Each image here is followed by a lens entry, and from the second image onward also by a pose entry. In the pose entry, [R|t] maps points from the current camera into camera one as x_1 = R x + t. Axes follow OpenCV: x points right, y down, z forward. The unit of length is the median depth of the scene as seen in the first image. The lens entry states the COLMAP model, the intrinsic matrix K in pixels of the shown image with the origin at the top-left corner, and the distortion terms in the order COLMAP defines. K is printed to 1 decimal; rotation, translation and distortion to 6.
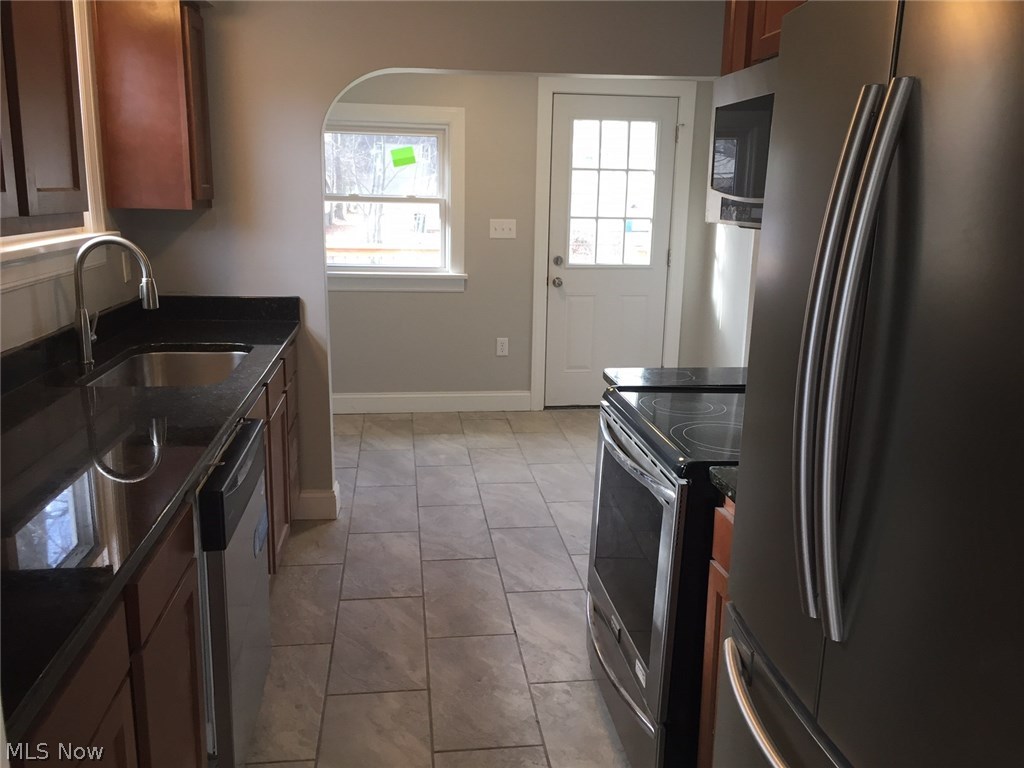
lens RADIAL K [[870.7, 0, 516.3], [0, 870.7, 383.0], [0, 0, 1]] dist [0.071657, -0.088207]
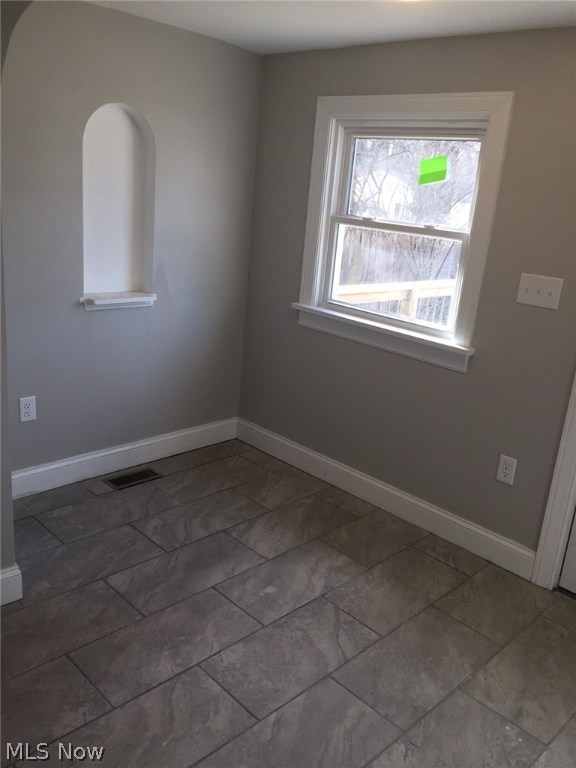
lens RADIAL K [[654.3, 0, 288.8], [0, 654.3, 385.1], [0, 0, 1]] dist [0.076011, -0.101420]
pose [[0.601712, 0.262834, -0.754229, 0.349727], [-0.249961, 0.958838, 0.134721, -0.186097], [0.758593, 0.107465, 0.642642, 0.809708]]
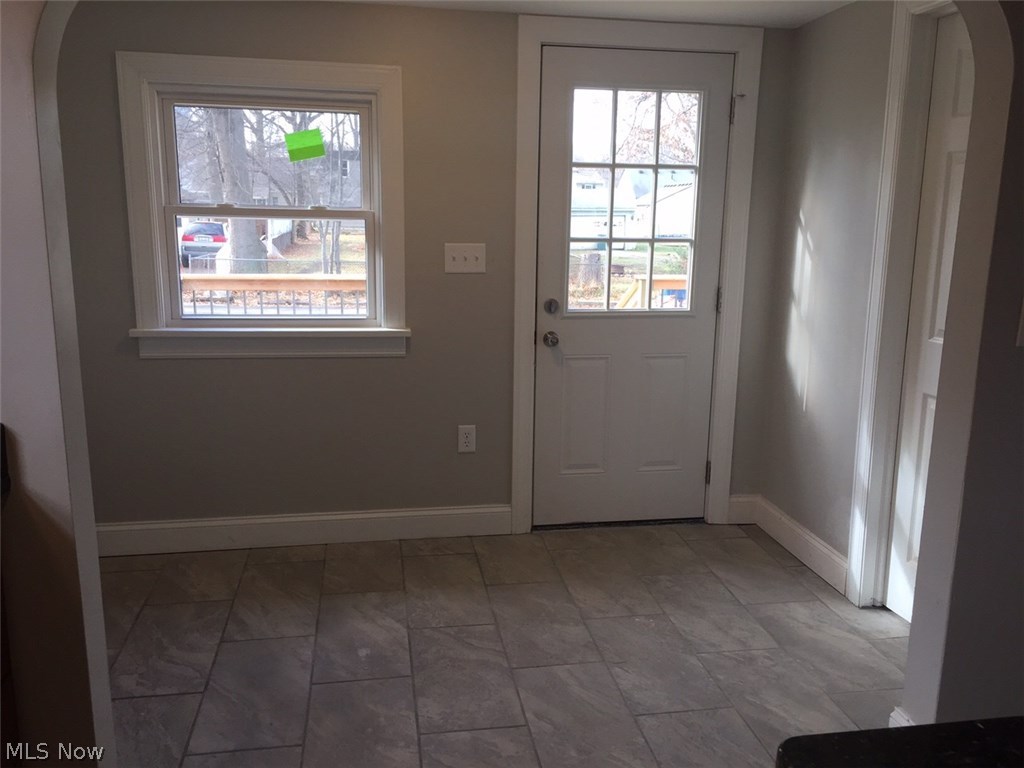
lens RADIAL K [[870.7, 0, 516.3], [0, 870.7, 383.0], [0, 0, 1]] dist [0.071657, -0.088207]
pose [[0.999379, -0.011542, 0.033286, -0.000539], [0.012200, 0.999732, -0.019654, -0.101822], [-0.033050, 0.020048, 0.999253, 0.510160]]
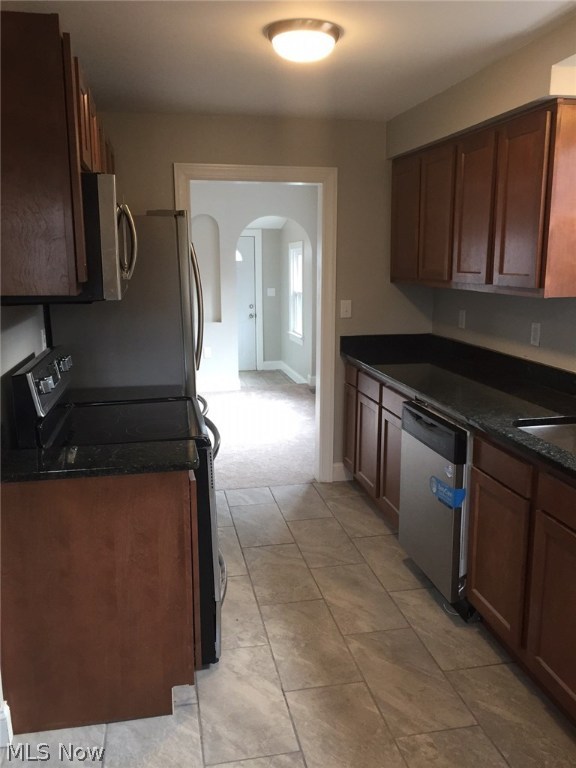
lens RADIAL K [[654.3, 0, 288.8], [0, 654.3, 385.1], [0, 0, 1]] dist [0.076011, -0.101420]
pose [[-0.997783, -0.004274, -0.066420, 0.035698], [-0.030412, 0.916947, 0.397849, -0.280698], [0.059203, 0.398987, -0.915043, 1.203544]]
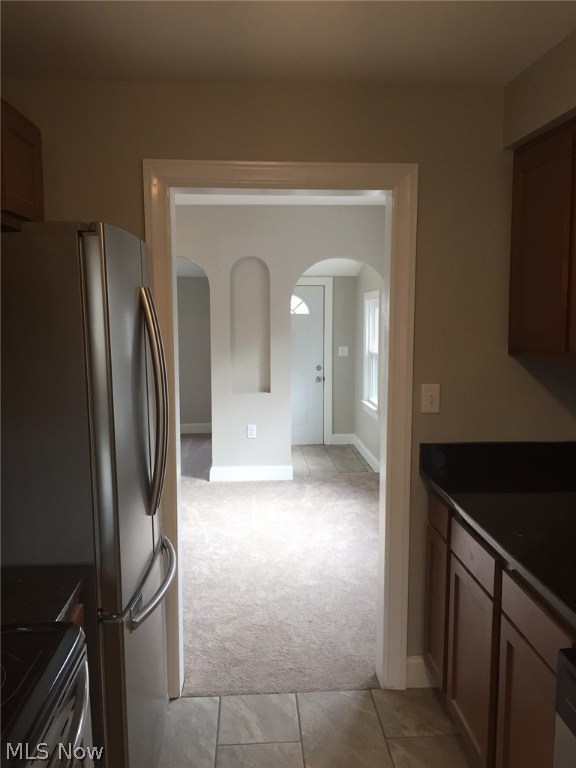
lens RADIAL K [[653.0, 0, 288.3], [0, 653.0, 386.0], [0, 0, 1]] dist [0.071657, -0.088207]
pose [[-0.997150, -0.026596, 0.070598, -0.037626], [-0.001771, 0.943791, 0.330539, -0.189413], [-0.075421, 0.329472, -0.941148, 0.769486]]
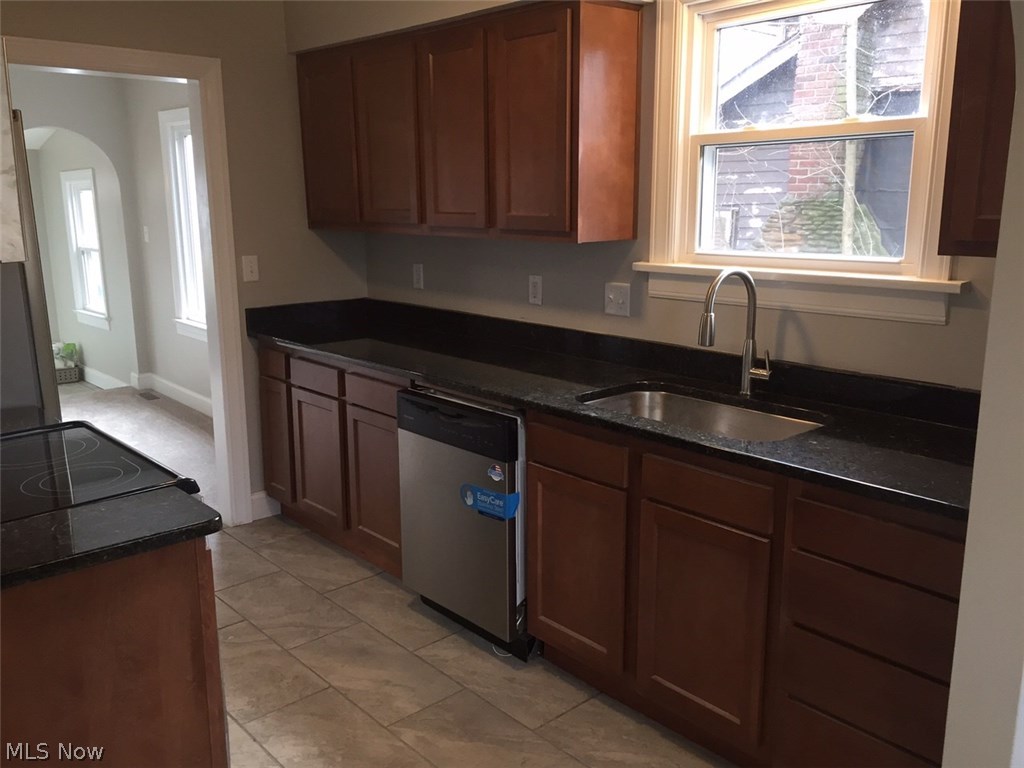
lens RADIAL K [[870.7, 0, 516.3], [0, 870.7, 383.0], [0, 0, 1]] dist [0.071657, -0.088207]
pose [[-0.825446, 0.101301, -0.555317, 0.189016], [-0.134777, 0.919944, 0.368155, -0.254015], [0.548155, 0.378736, -0.745711, 1.120256]]
